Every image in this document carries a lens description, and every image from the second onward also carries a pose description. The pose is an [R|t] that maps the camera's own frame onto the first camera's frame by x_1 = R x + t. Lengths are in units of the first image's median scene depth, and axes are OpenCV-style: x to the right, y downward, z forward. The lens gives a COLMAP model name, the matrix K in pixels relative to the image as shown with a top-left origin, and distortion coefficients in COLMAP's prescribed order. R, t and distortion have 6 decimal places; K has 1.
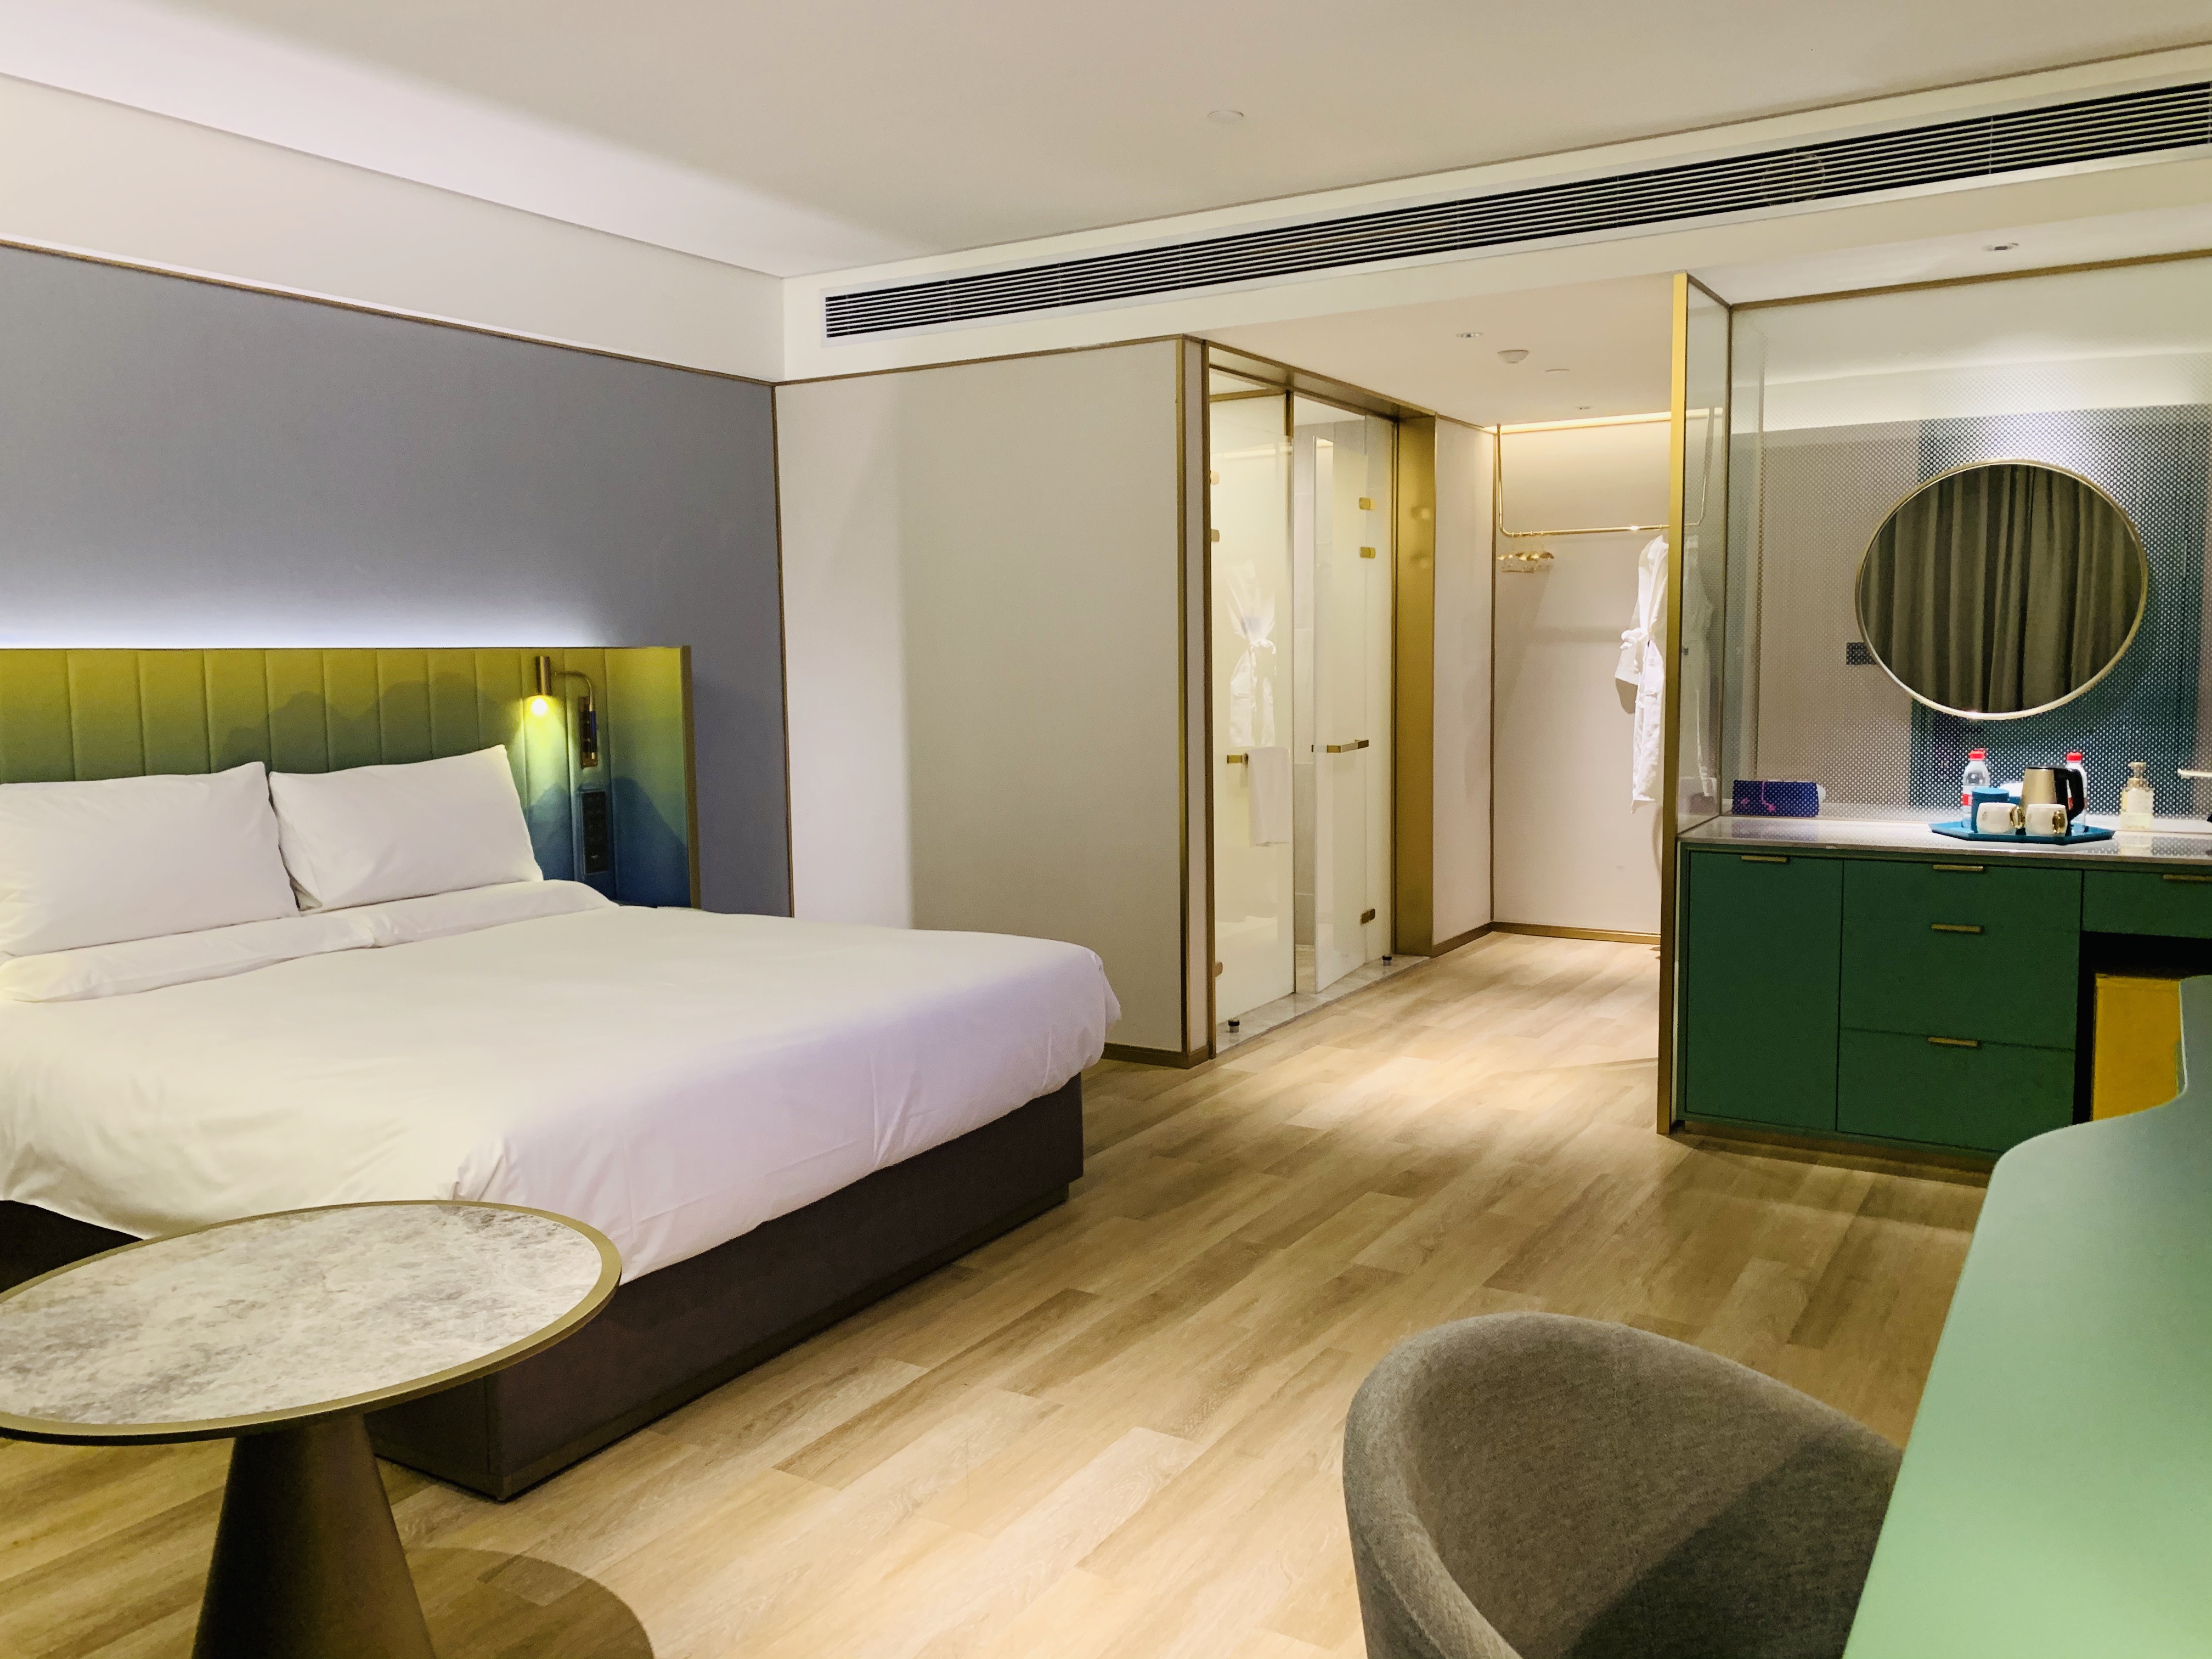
lens RADIAL K [[1715.3, 0, 1106.8], [0, 1715.3, 825.2], [0, 0, 1]] dist [0.010844, 0.002414]
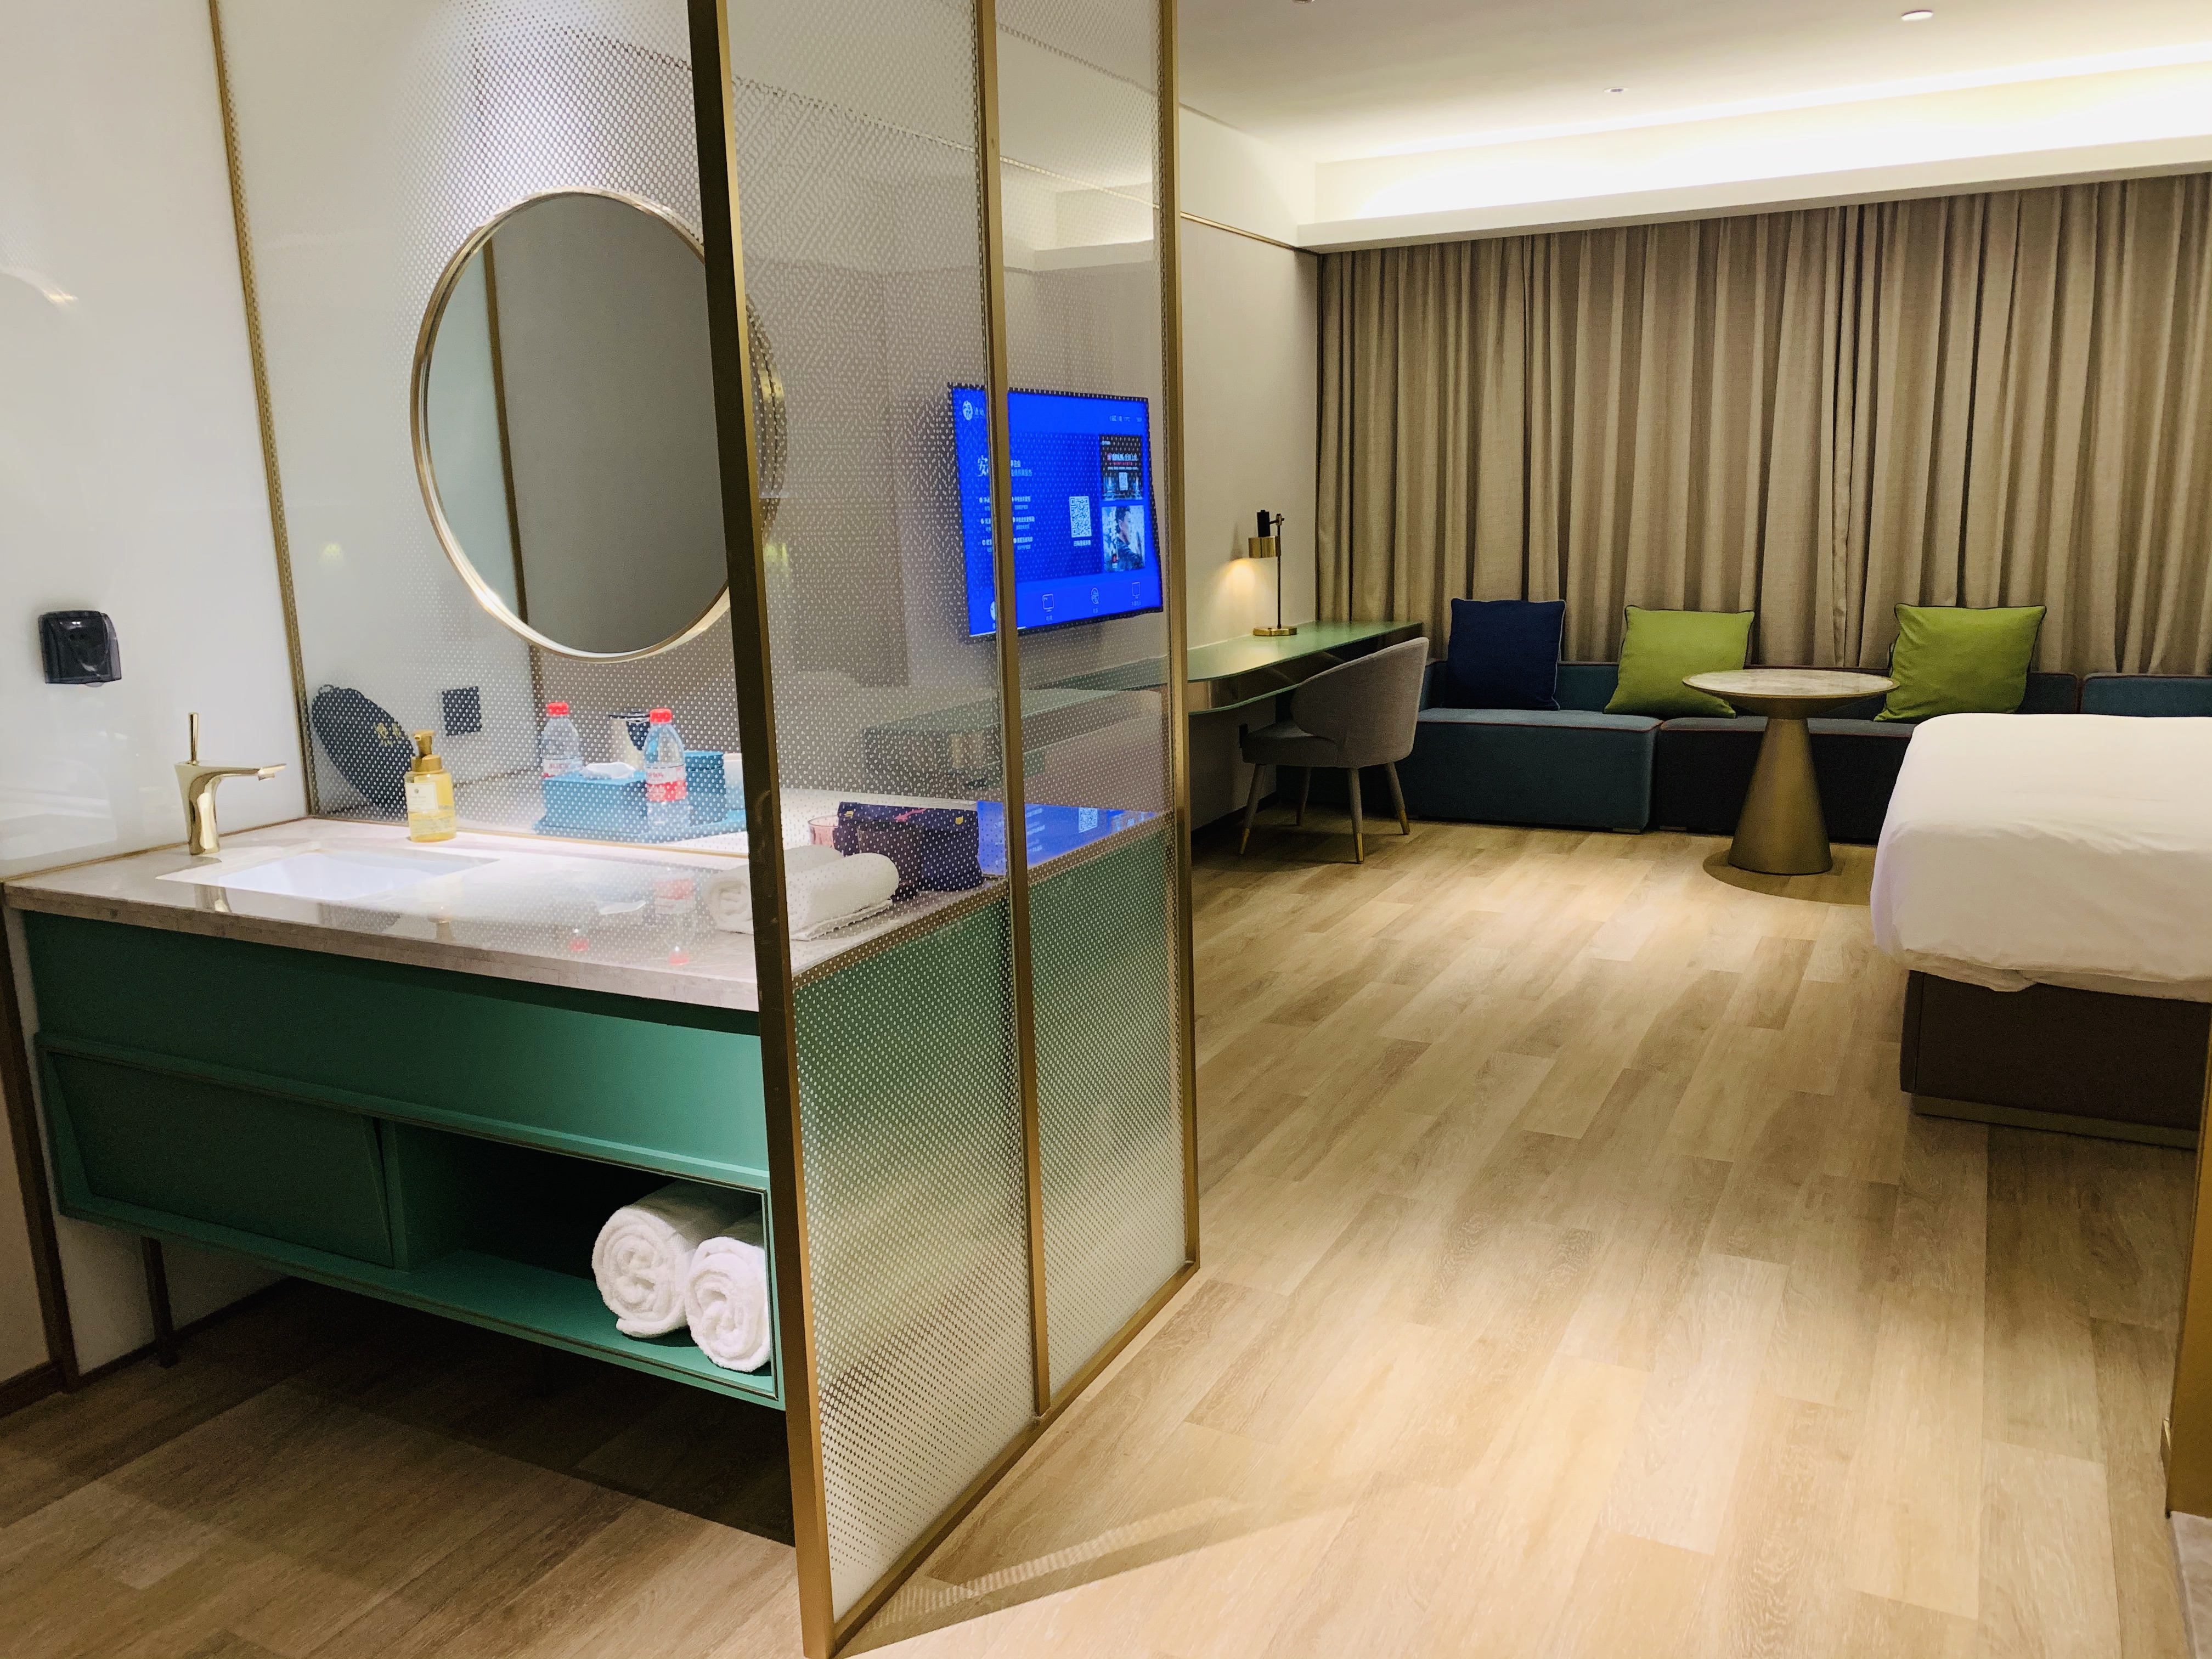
lens RADIAL K [[1715.3, 0, 1101.5], [0, 1715.3, 824.1], [0, 0, 1]] dist [0.010844, 0.002414]
pose [[-0.996076, 0.051340, -0.072094, 0.457547], [0.026825, 0.951374, 0.306869, -0.206840], [0.084343, 0.303731, -0.949017, 1.805702]]
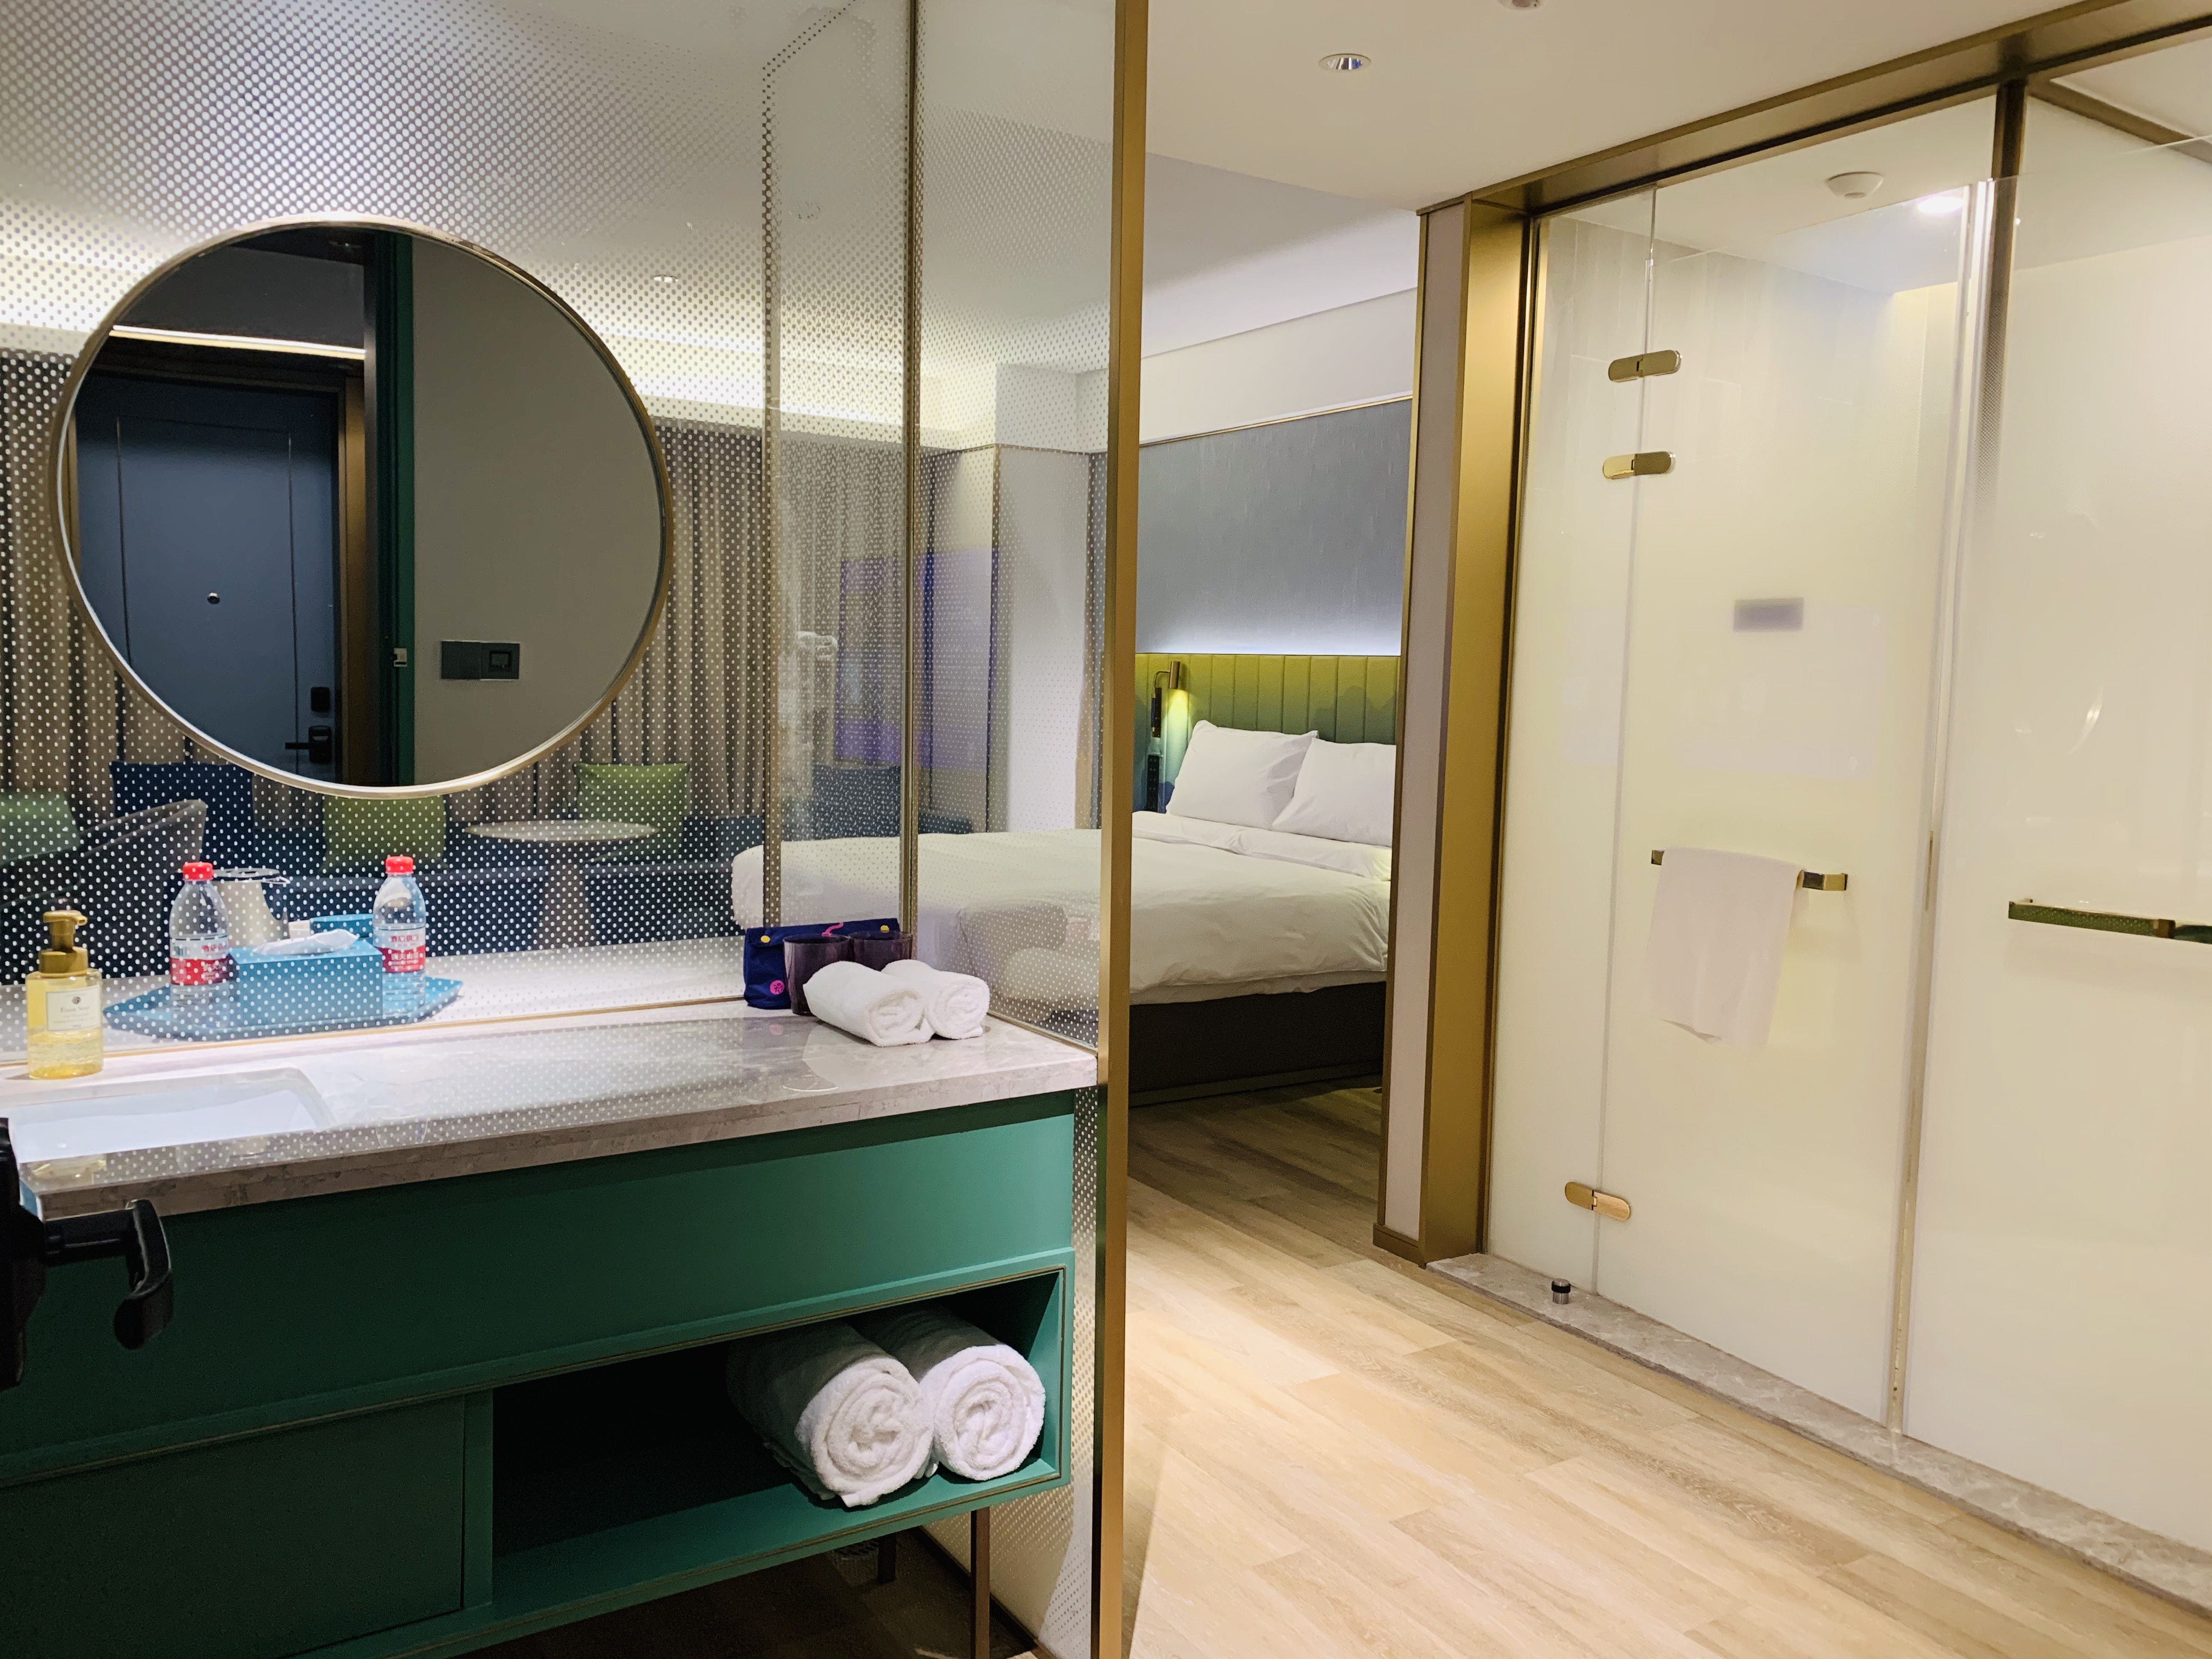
lens RADIAL K [[1715.3, 0, 1100.6], [0, 1715.3, 830.8], [0, 0, 1]] dist [0.010844, 0.002414]
pose [[-0.438157, 0.089199, -0.894462, 0.969507], [-0.116606, 0.981017, 0.154950, -0.166660], [0.891303, 0.172192, -0.419438, 1.563419]]
